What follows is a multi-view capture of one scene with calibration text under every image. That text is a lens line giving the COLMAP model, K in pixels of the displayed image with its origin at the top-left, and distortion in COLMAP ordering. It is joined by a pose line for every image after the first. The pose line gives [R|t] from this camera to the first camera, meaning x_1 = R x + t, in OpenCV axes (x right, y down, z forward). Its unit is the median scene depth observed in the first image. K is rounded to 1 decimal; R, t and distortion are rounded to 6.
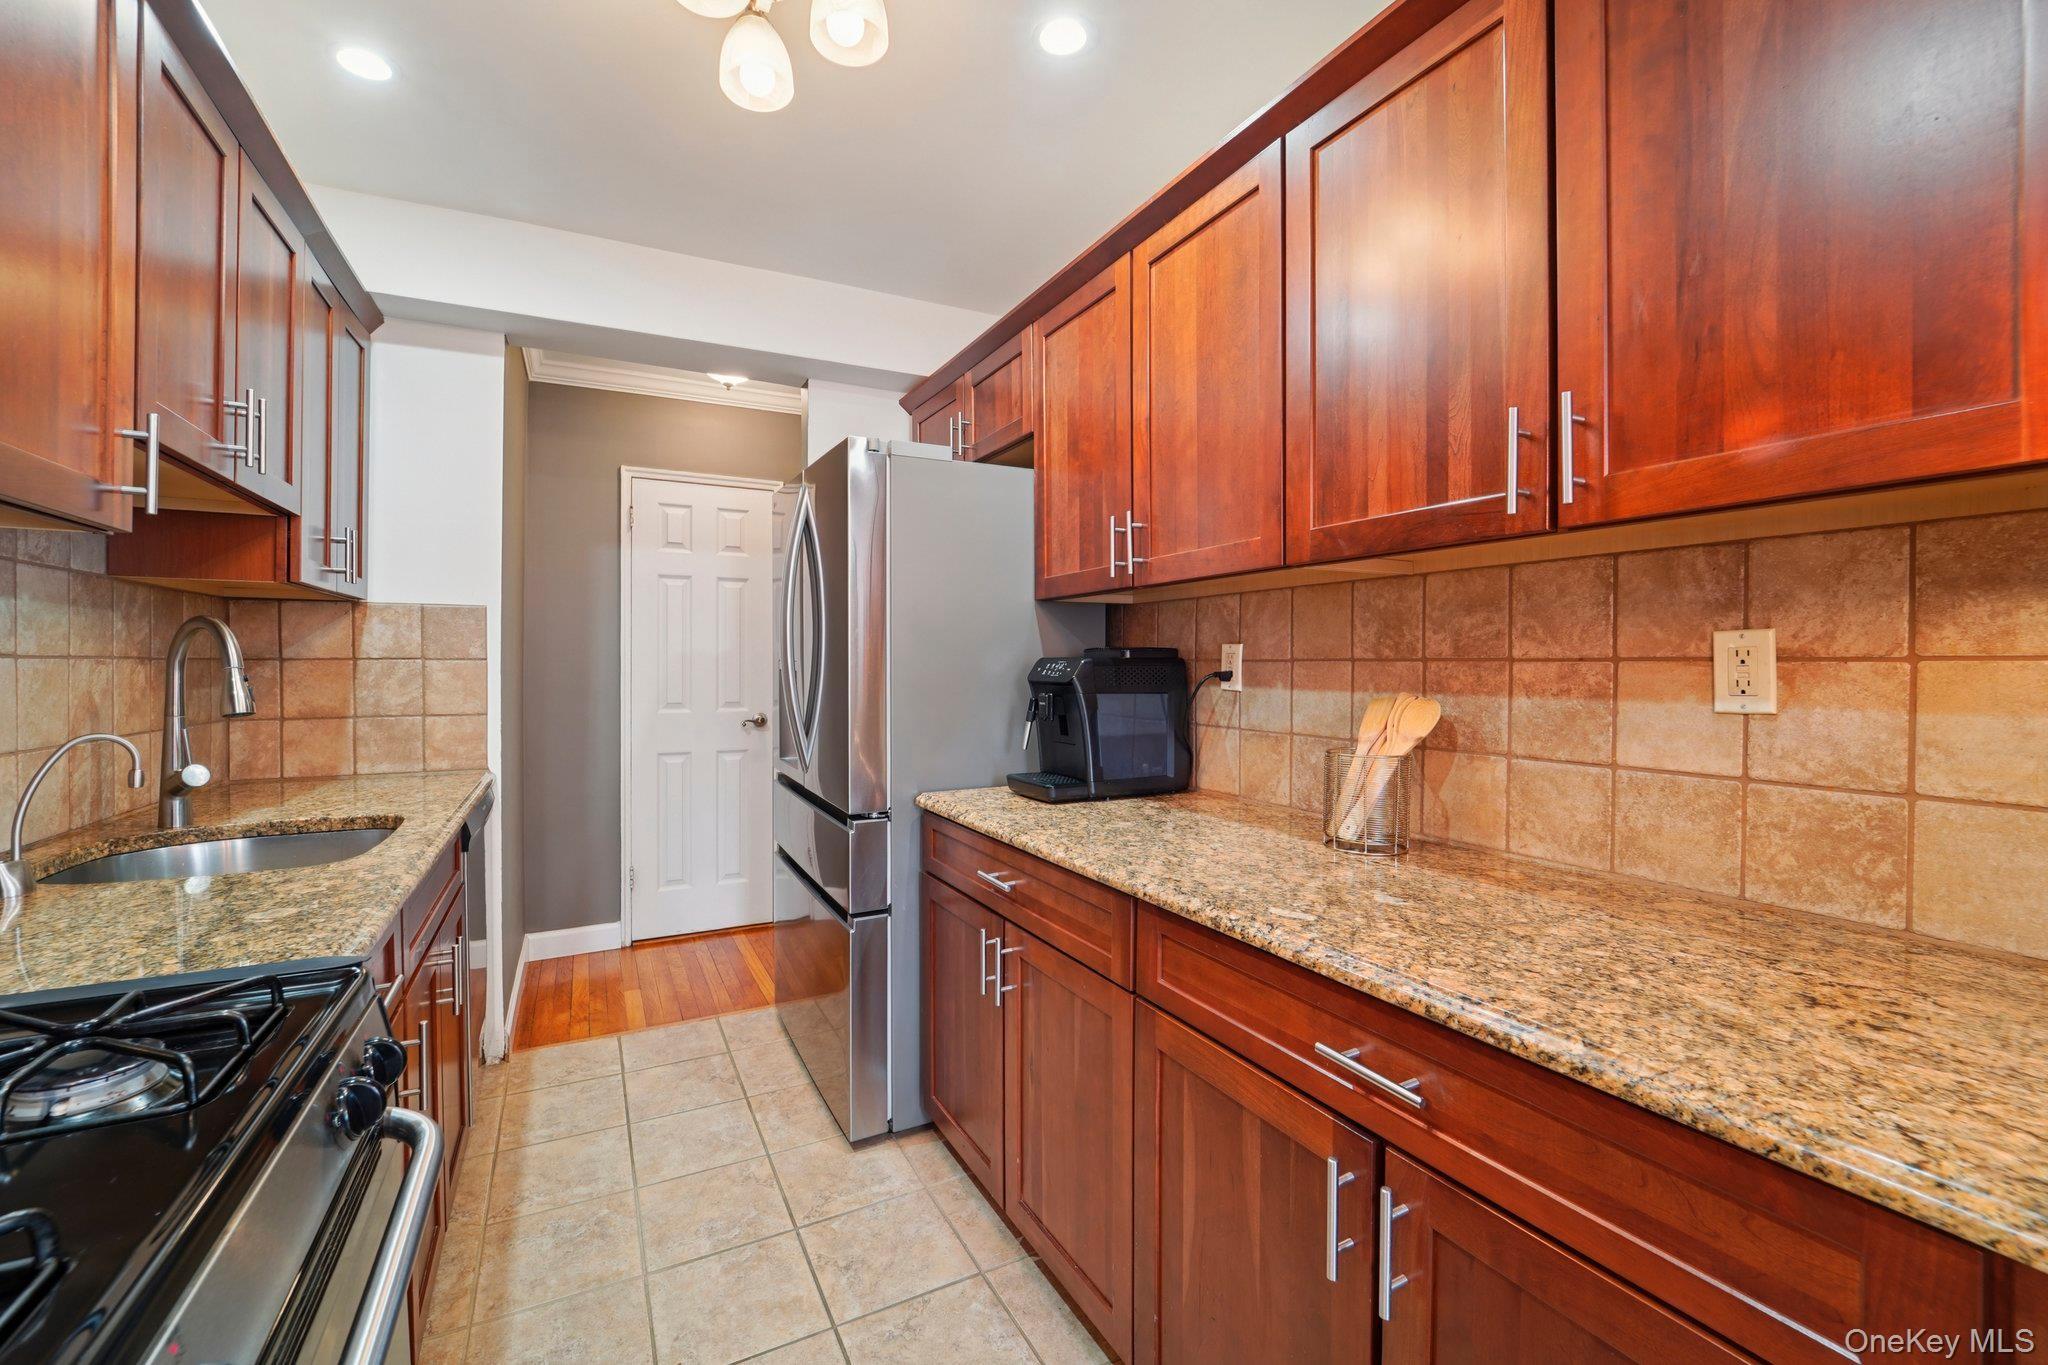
lens RADIAL K [[847.8, 0, 1013.4], [0, 847.8, 667.1], [0, 0, 1]] dist [-0.009449, -0.001538]
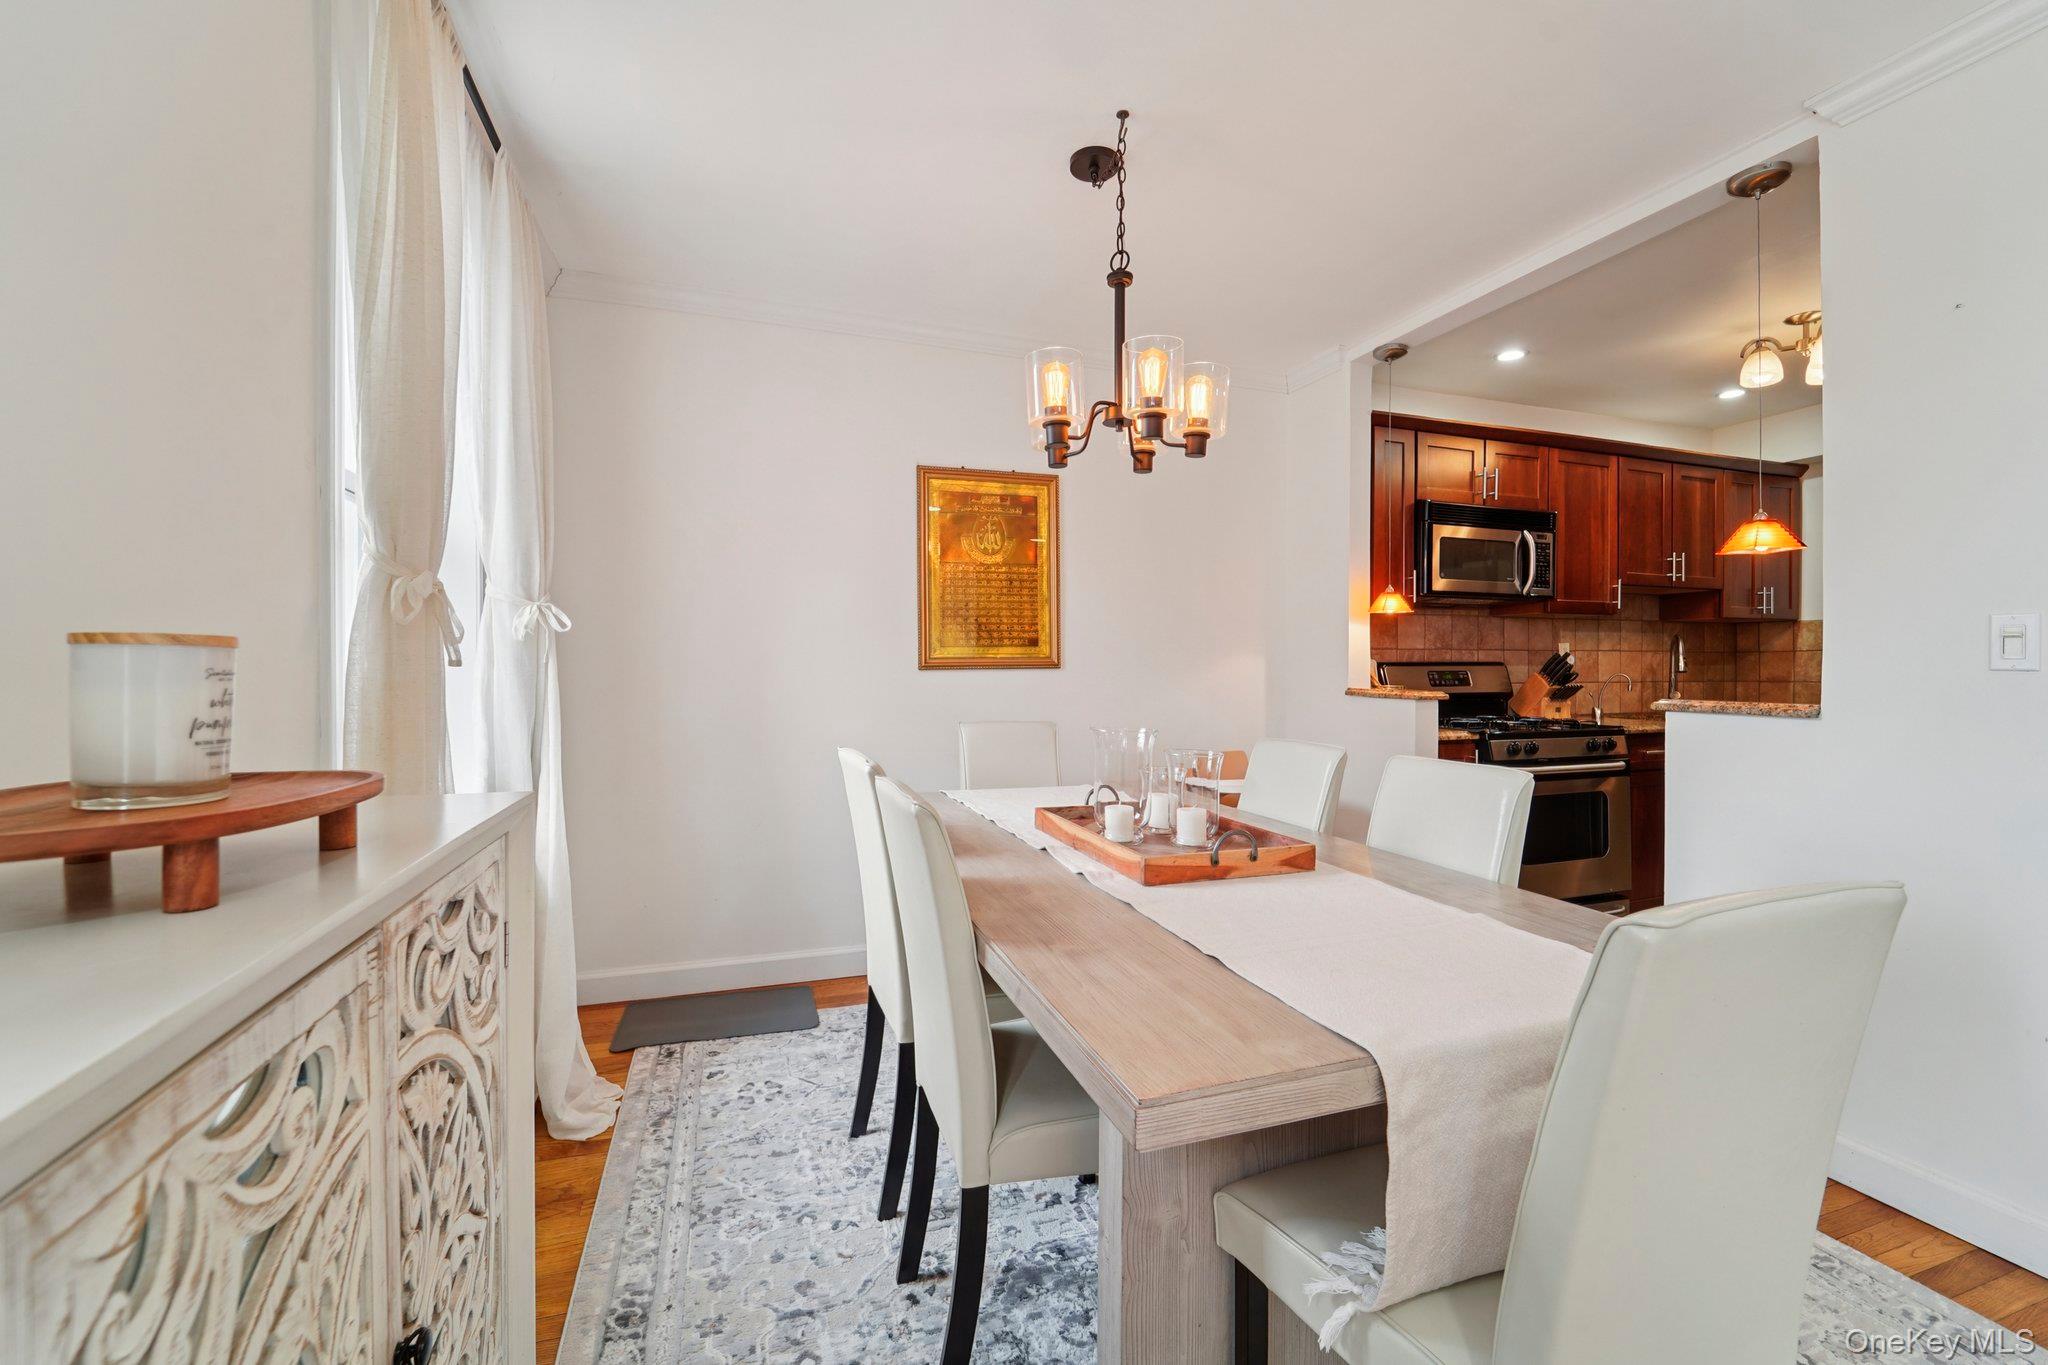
lens RADIAL K [[847.8, 0, 1024.0], [0, 847.8, 672.0], [0, 0, 1]] dist [-0.009449, -0.001538]
pose [[-0.123419, 0.002351, -0.992352, 1.552126], [-0.002381, 0.999994, 0.002665, 0.043839], [0.992352, 0.002692, -0.123412, -0.570176]]
